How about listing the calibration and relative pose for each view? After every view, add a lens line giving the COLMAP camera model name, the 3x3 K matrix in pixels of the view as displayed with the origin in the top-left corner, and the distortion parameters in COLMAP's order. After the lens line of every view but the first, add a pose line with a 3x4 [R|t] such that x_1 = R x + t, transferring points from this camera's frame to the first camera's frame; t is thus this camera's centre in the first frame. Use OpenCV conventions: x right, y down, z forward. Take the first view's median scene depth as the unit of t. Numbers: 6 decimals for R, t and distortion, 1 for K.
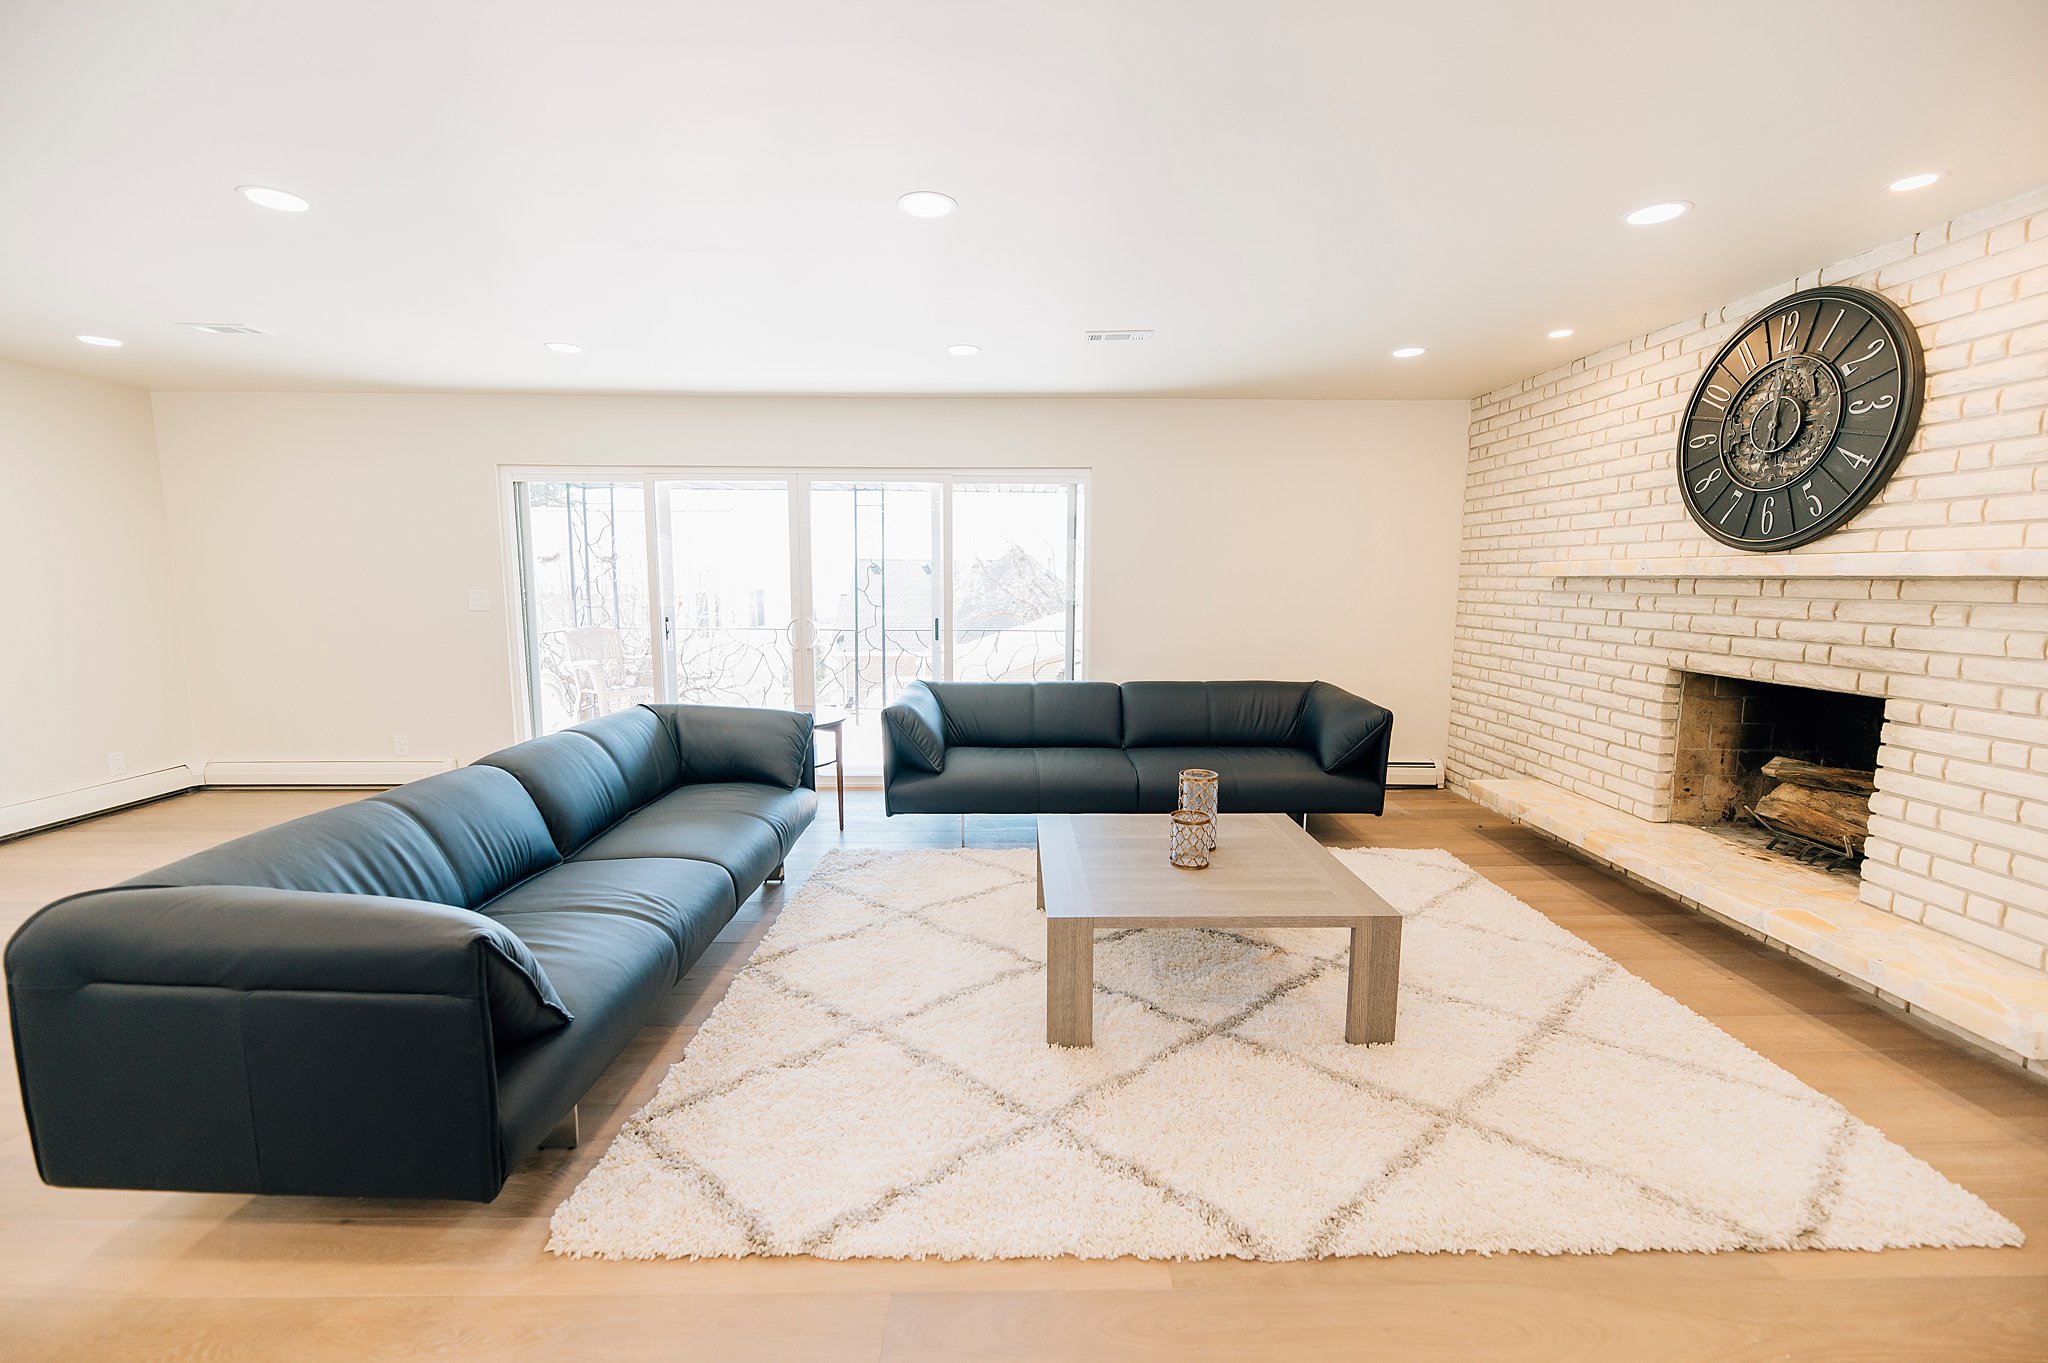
lens RADIAL K [[816.4, 0, 1029.6], [0, 816.4, 676.9], [0, 0, 1]] dist [-0.000560, 0.000006]
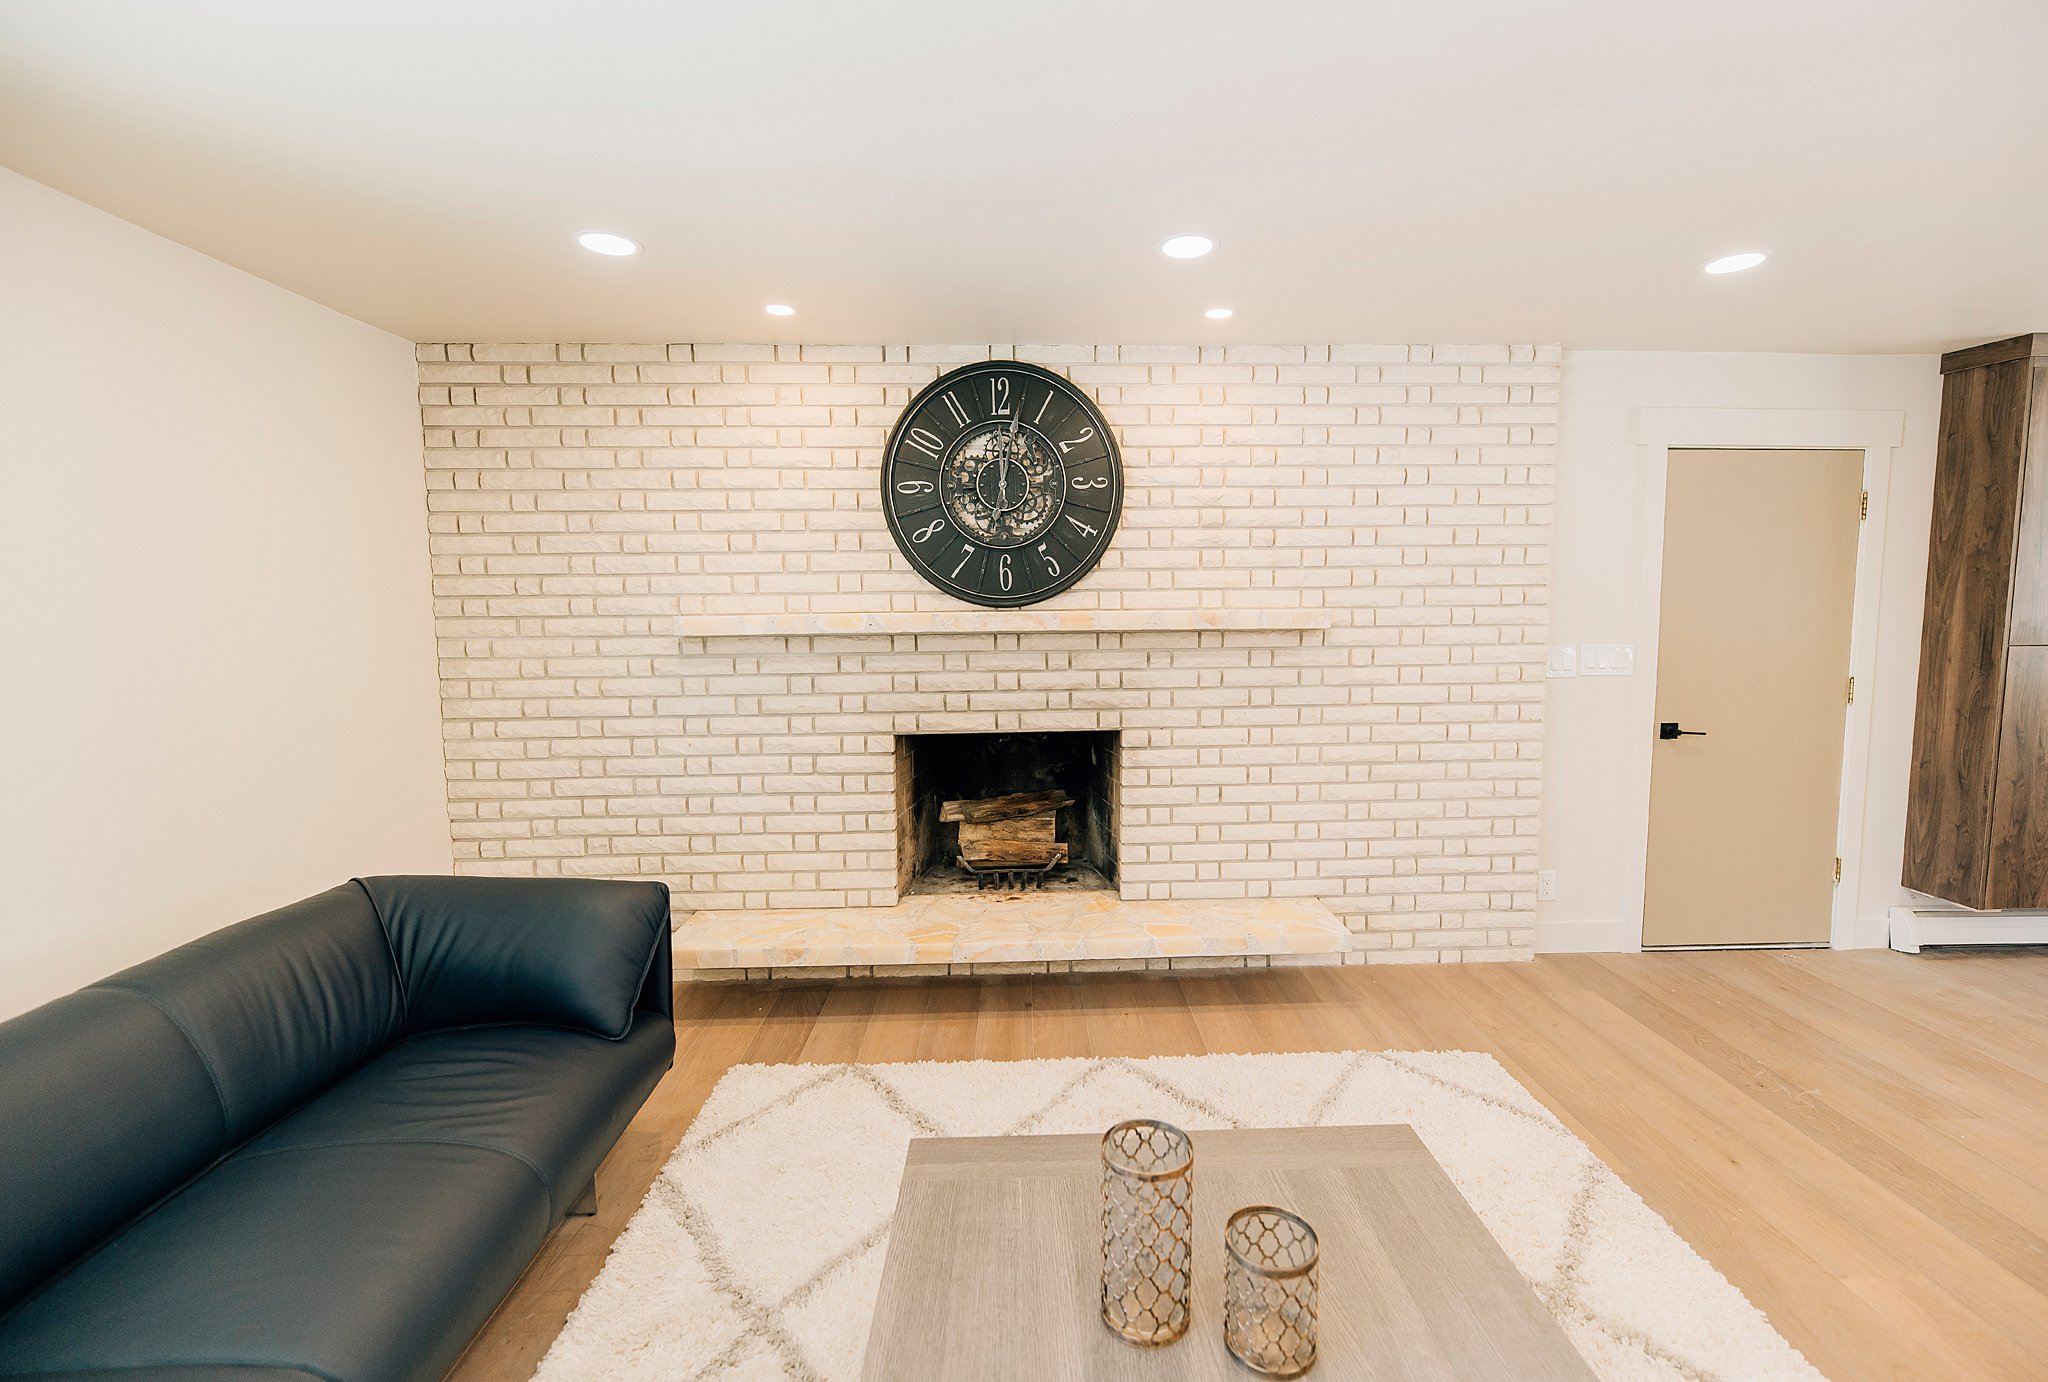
lens RADIAL K [[869.8, 0, 1024.0], [0, 869.8, 691.0], [0, 0, 1]] dist [0.000094, 0.000036]
pose [[-0.006616, -0.095465, 0.995411, -0.183547], [0.134171, 0.986347, 0.095487, -0.141573], [-0.990936, 0.134187, 0.006283, 0.921172]]
